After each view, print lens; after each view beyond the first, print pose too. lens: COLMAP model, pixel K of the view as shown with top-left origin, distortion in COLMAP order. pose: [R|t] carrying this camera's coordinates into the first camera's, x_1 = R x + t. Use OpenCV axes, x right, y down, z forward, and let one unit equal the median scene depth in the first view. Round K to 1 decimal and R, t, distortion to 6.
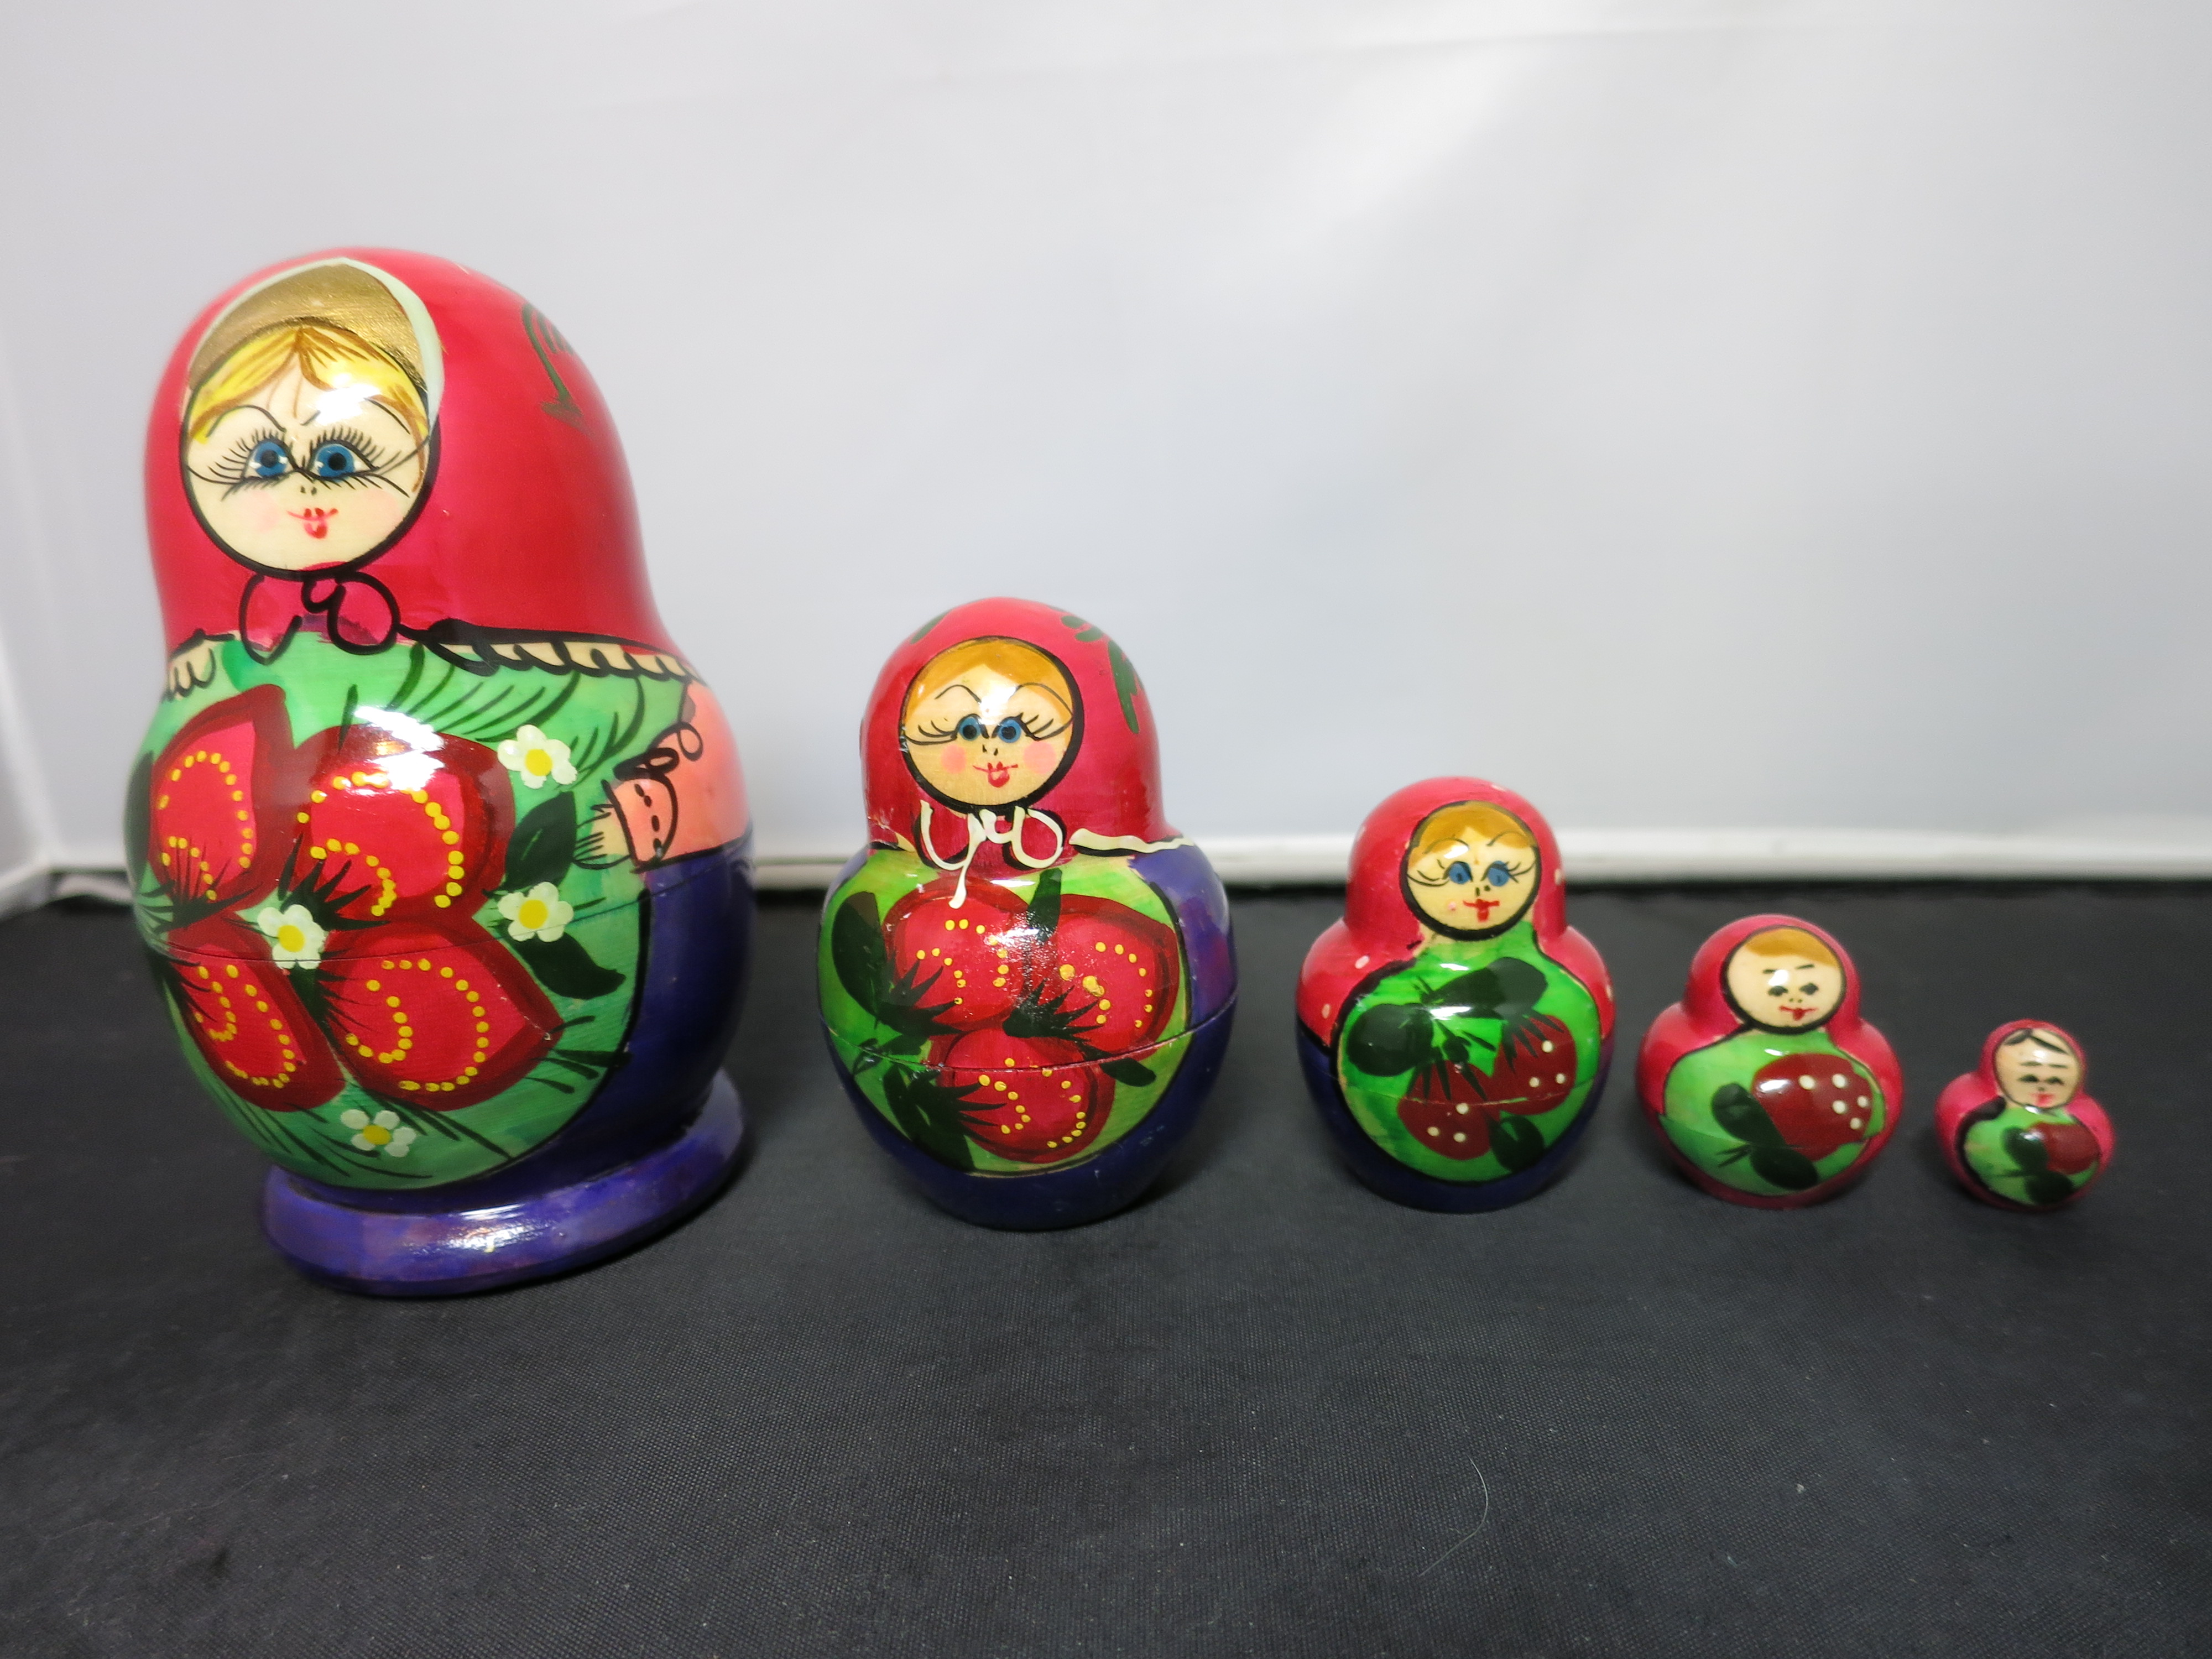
lens RADIAL K [[1522.2, 0, 1106.0], [0, 1522.2, 829.5], [0, 0, 1]] dist [-0.024235, 0.003032]
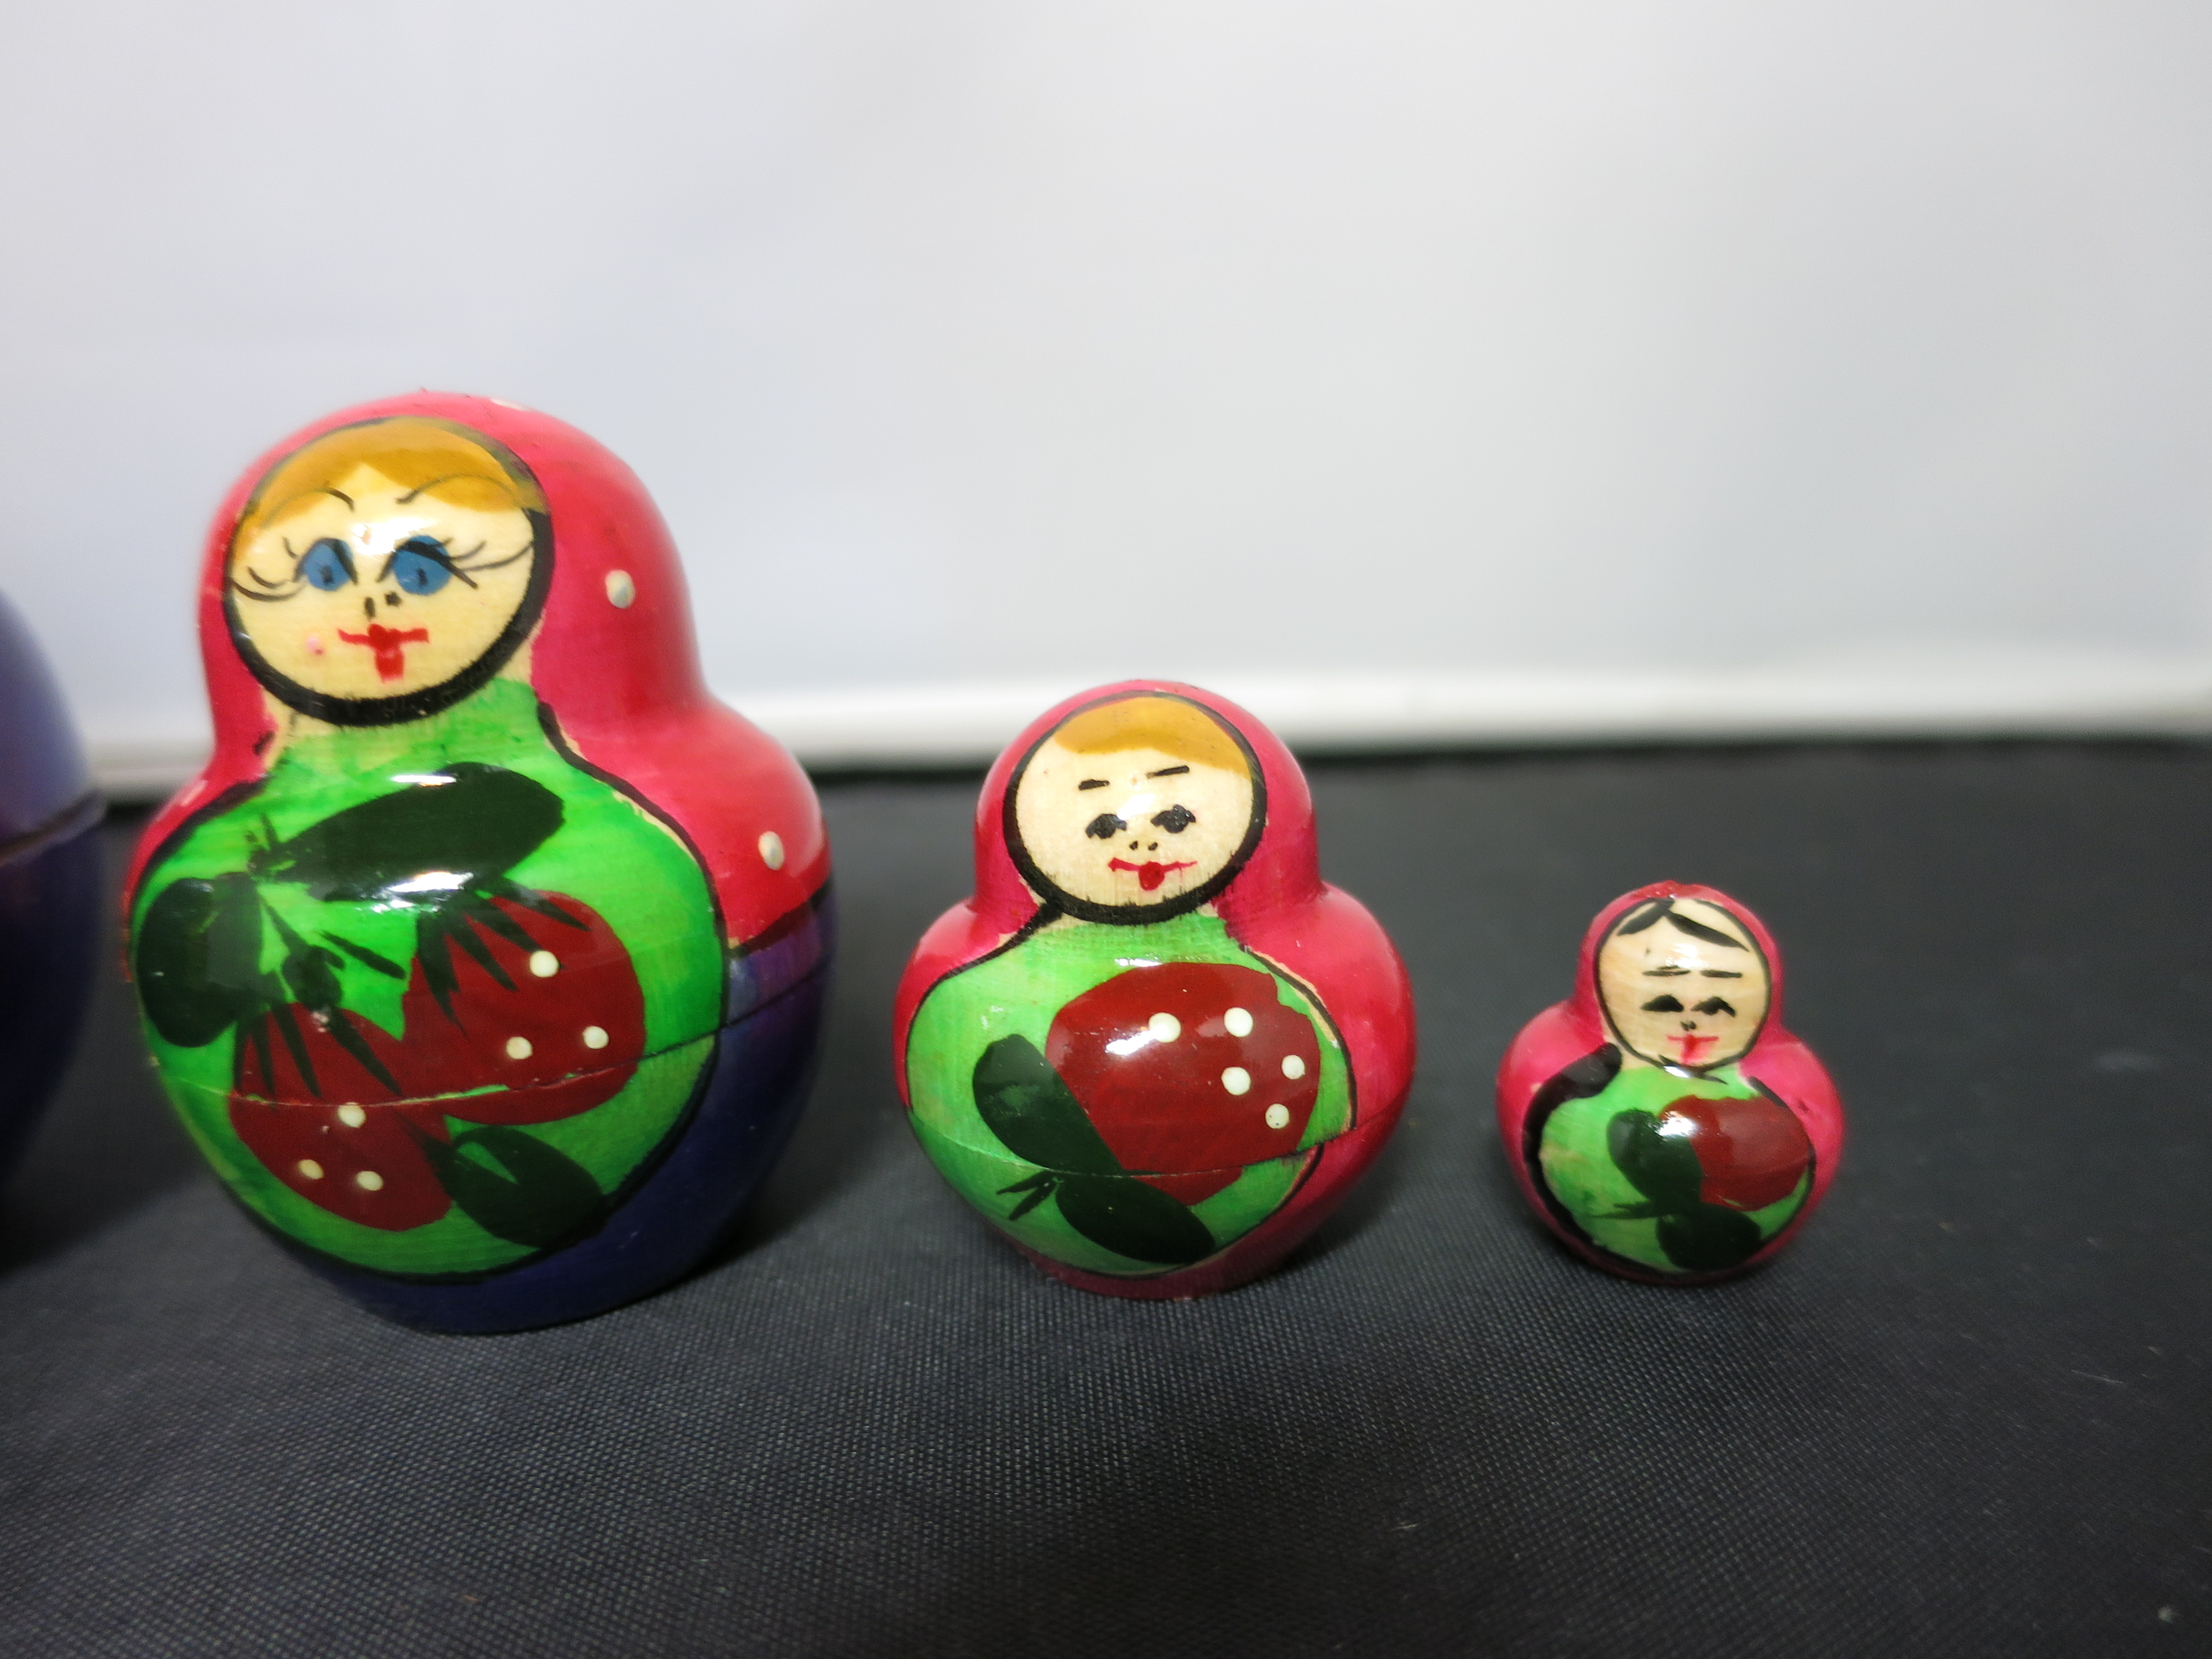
lens RADIAL K [[1522.2, 0, 1106.0], [0, 1522.2, 829.5], [0, 0, 1]] dist [-0.024235, 0.003032]
pose [[0.997372, -0.027952, 0.066846, 0.433782], [0.027268, 0.999566, 0.011134, 0.107380], [-0.067128, -0.009282, 0.997701, 0.577709]]
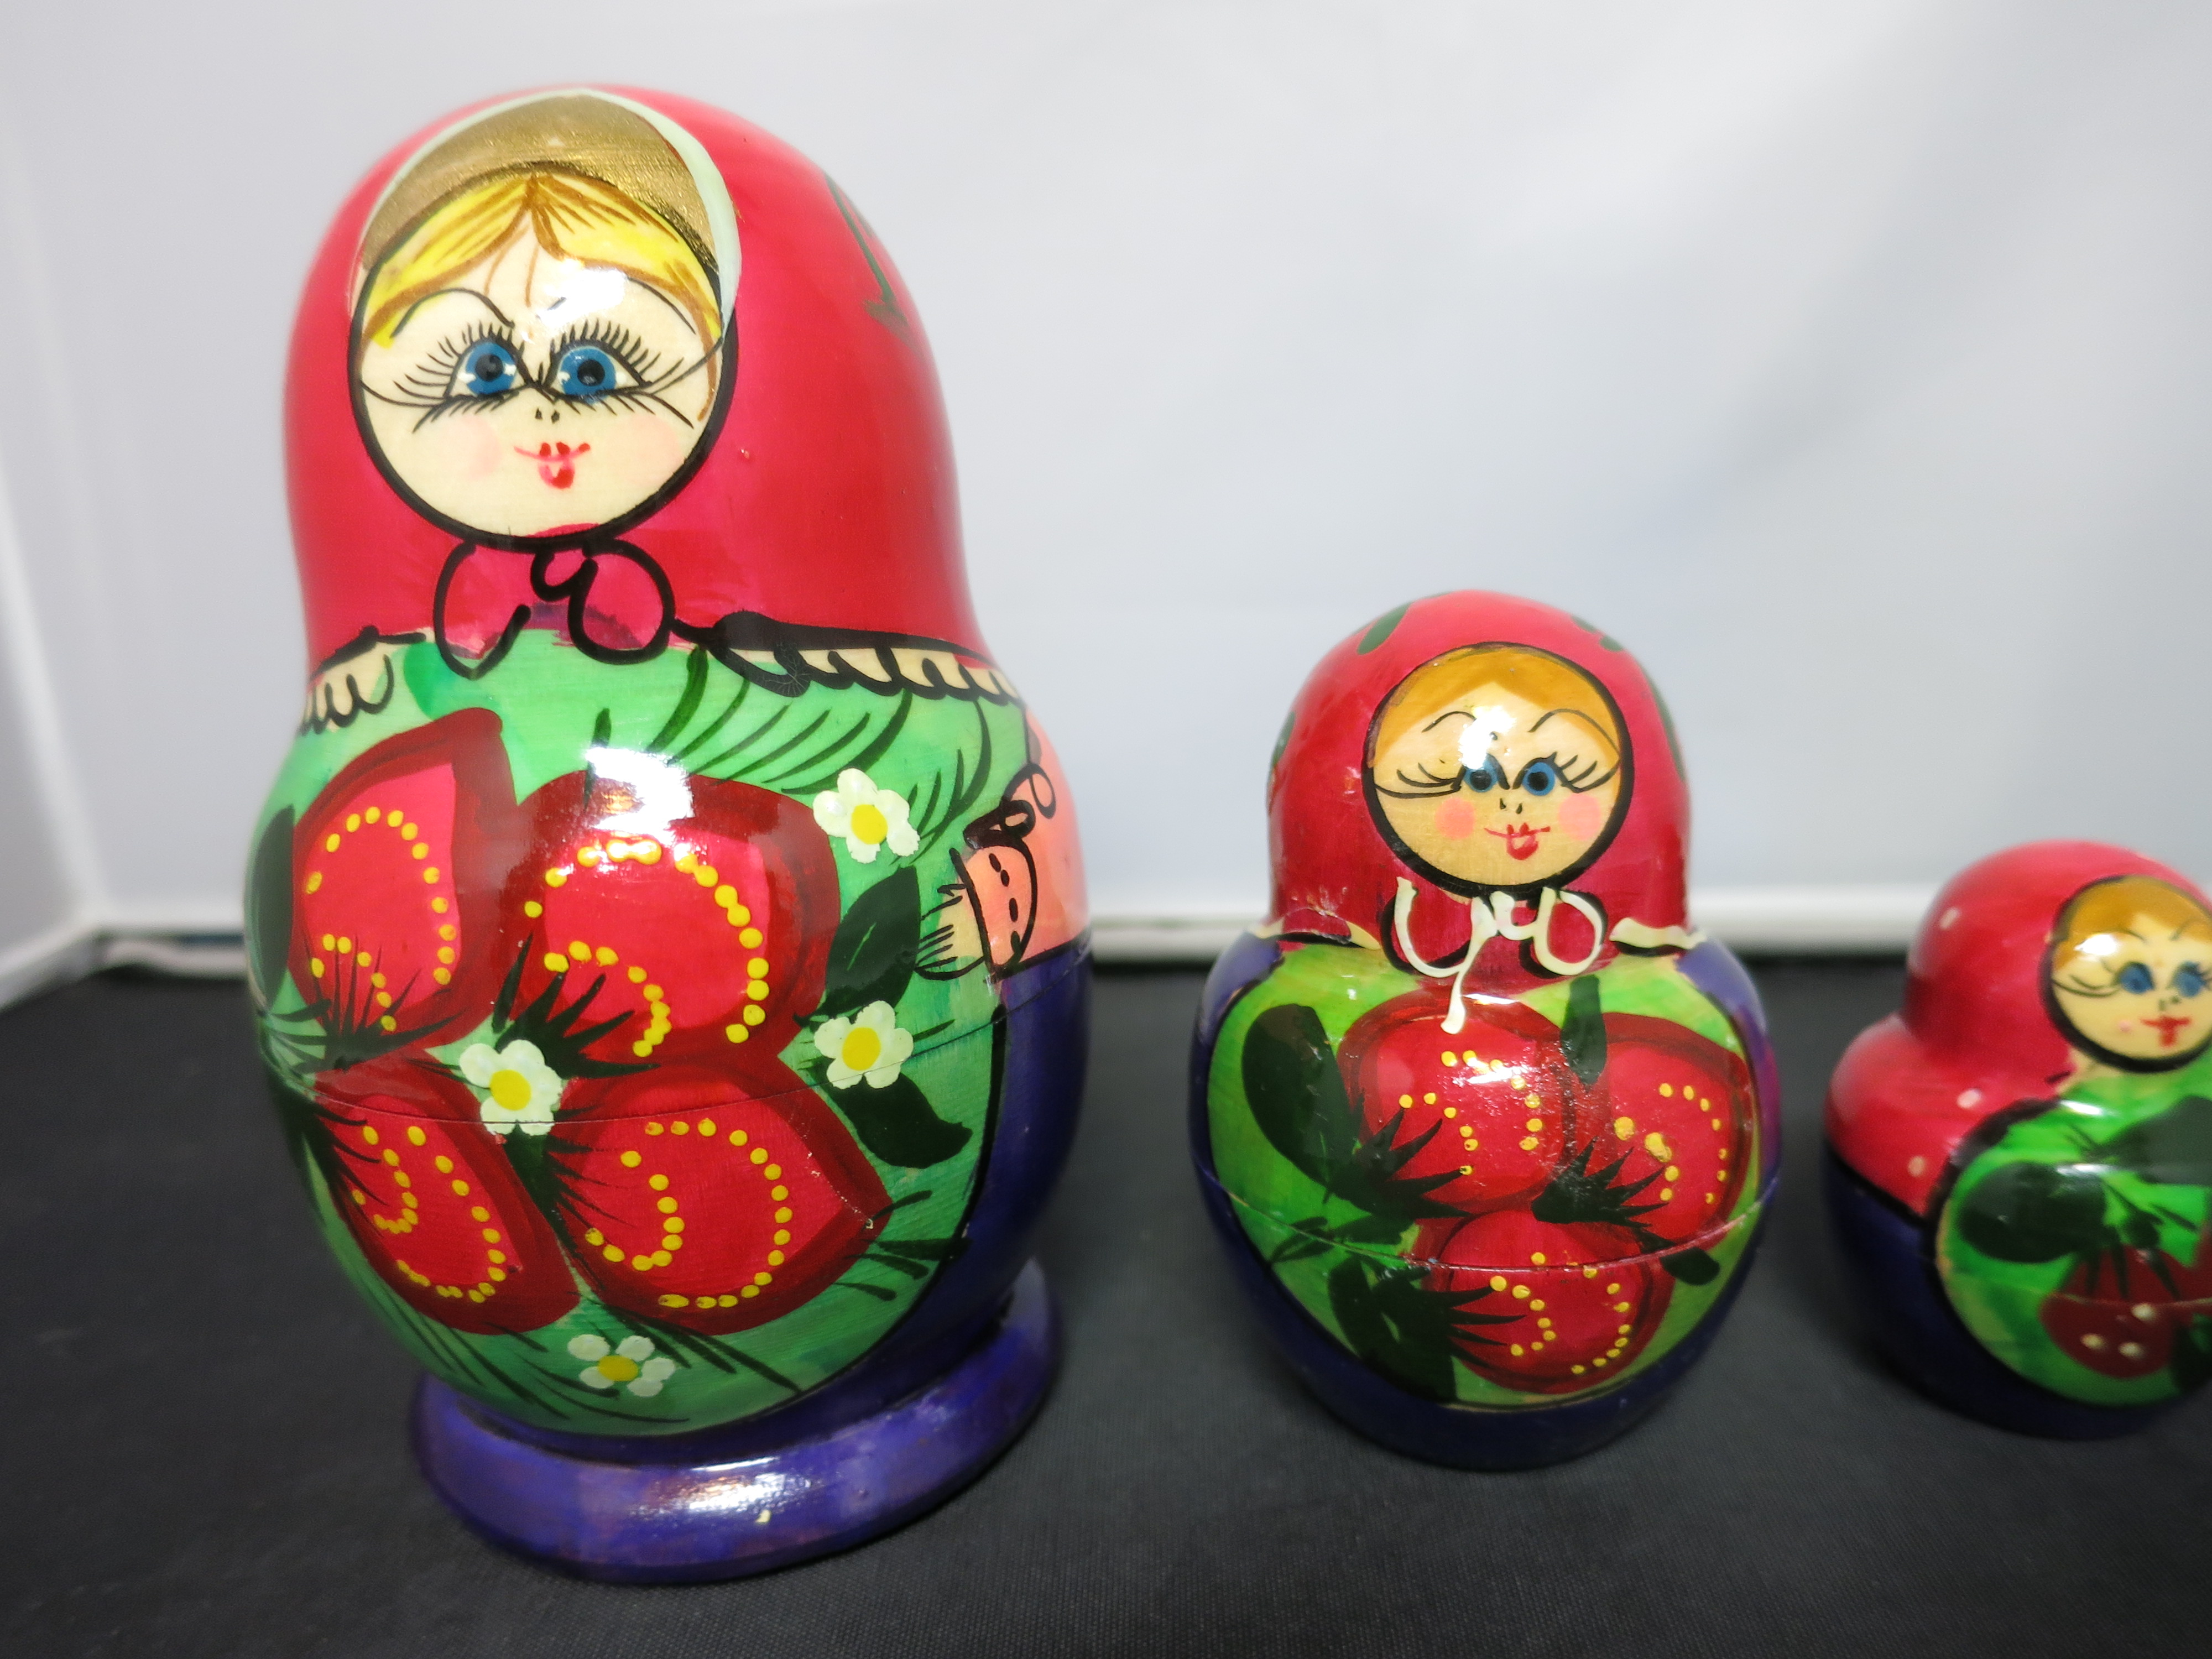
lens RADIAL K [[1505.7, 0, 1106.6], [0, 1505.7, 836.2], [0, 0, 1]] dist [-0.027197, 0.004712]
pose [[0.999999, 0.001135, 0.001006, -0.257189], [-0.001120, 0.999889, -0.014857, -0.027775], [-0.001023, 0.014856, 0.999889, 0.314383]]
